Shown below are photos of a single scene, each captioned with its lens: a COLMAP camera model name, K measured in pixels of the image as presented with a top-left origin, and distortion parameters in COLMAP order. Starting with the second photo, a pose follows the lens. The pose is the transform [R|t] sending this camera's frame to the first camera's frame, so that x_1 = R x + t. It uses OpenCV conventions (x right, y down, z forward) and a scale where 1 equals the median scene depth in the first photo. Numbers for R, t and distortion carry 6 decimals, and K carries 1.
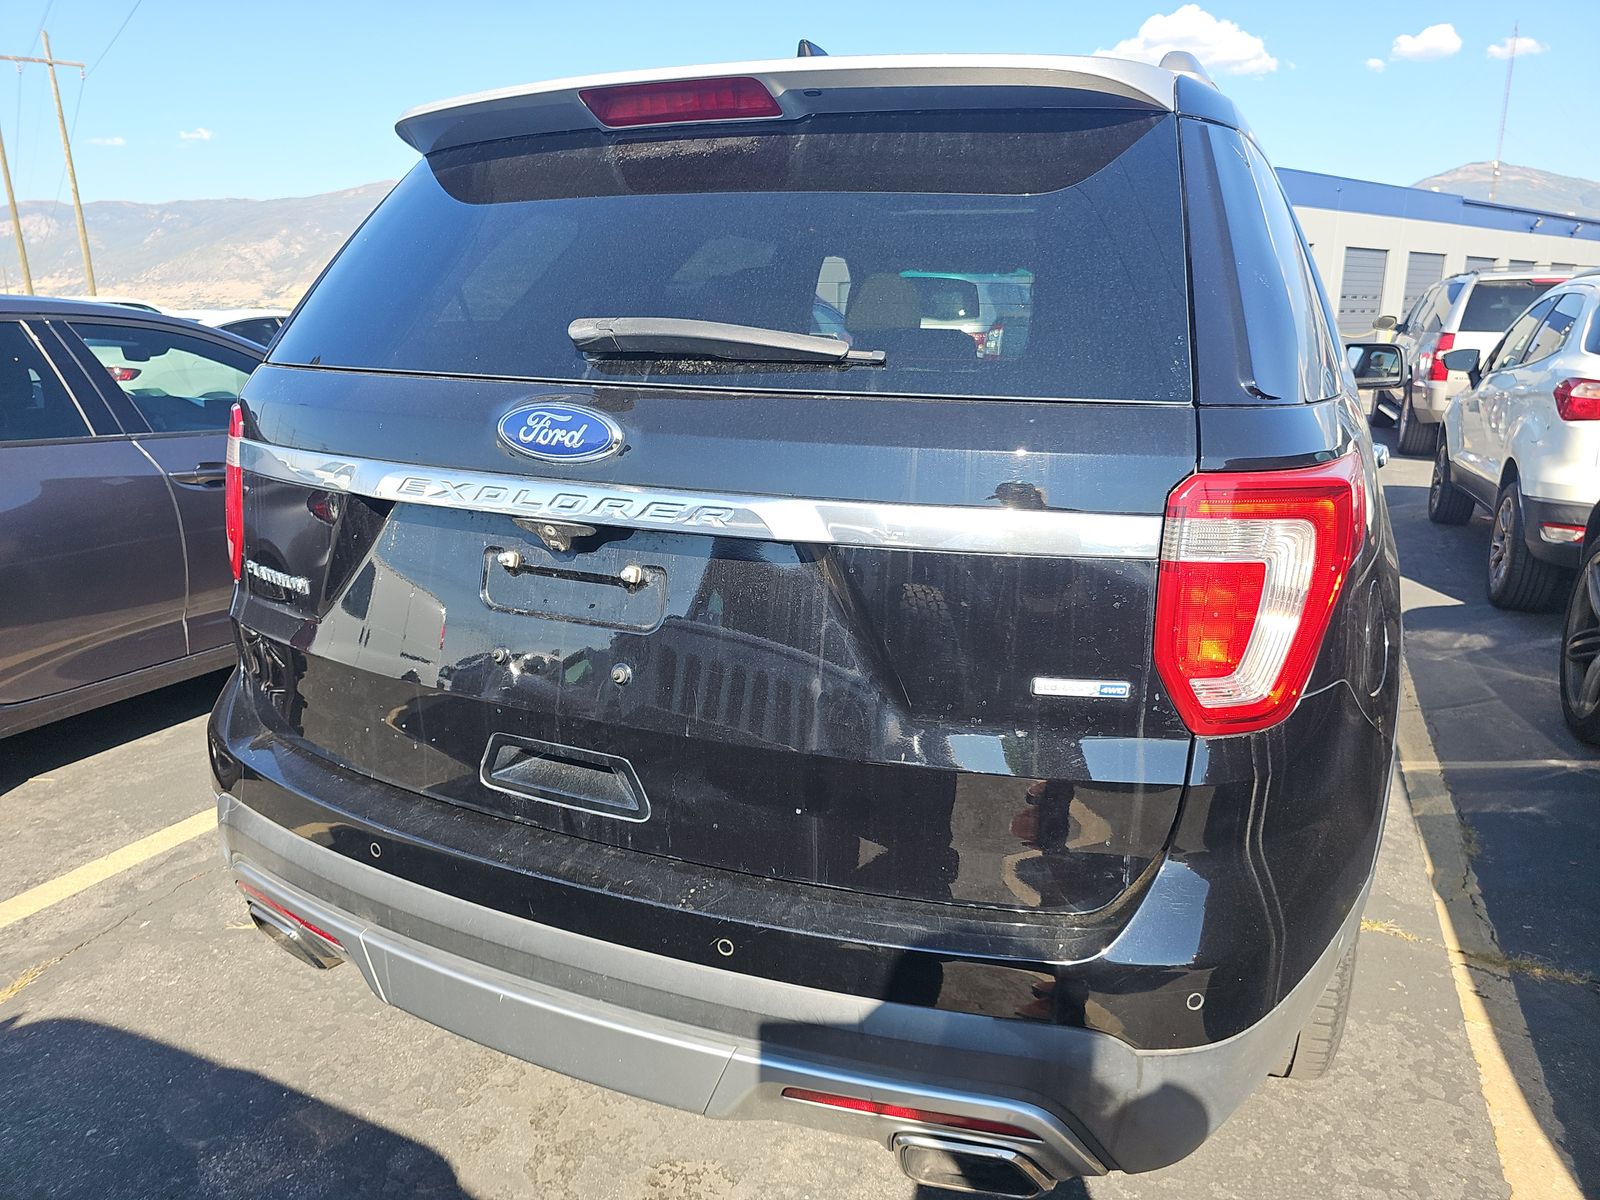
lens RADIAL K [[1072.5, 0, 802.9], [0, 1072.5, 594.1], [0, 0, 1]] dist [0.029315, -0.020836]
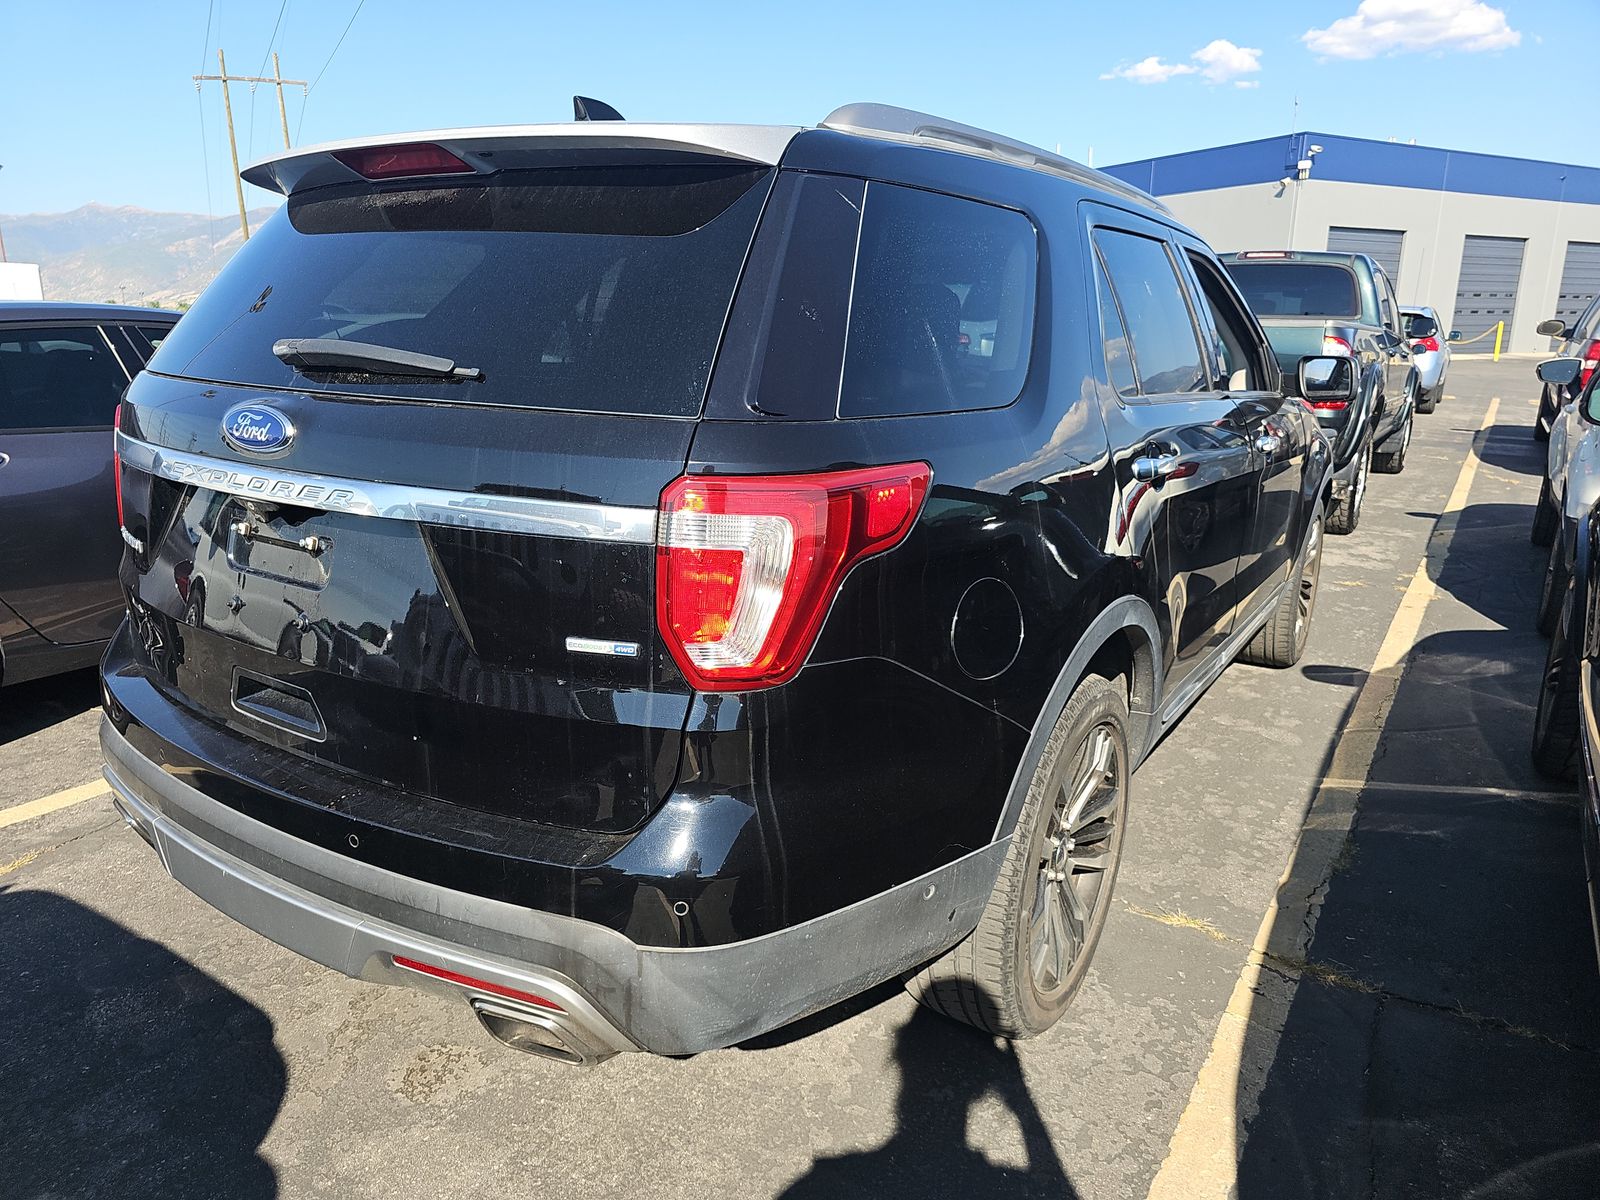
lens RADIAL K [[1072.5, 0, 787.5], [0, 1072.5, 605.3], [0, 0, 1]] dist [0.029315, -0.020836]
pose [[0.986291, 0.046297, -0.158386, 0.434189], [-0.044629, 0.998905, 0.014072, 0.008667], [0.158864, -0.006810, 0.987277, -0.116347]]
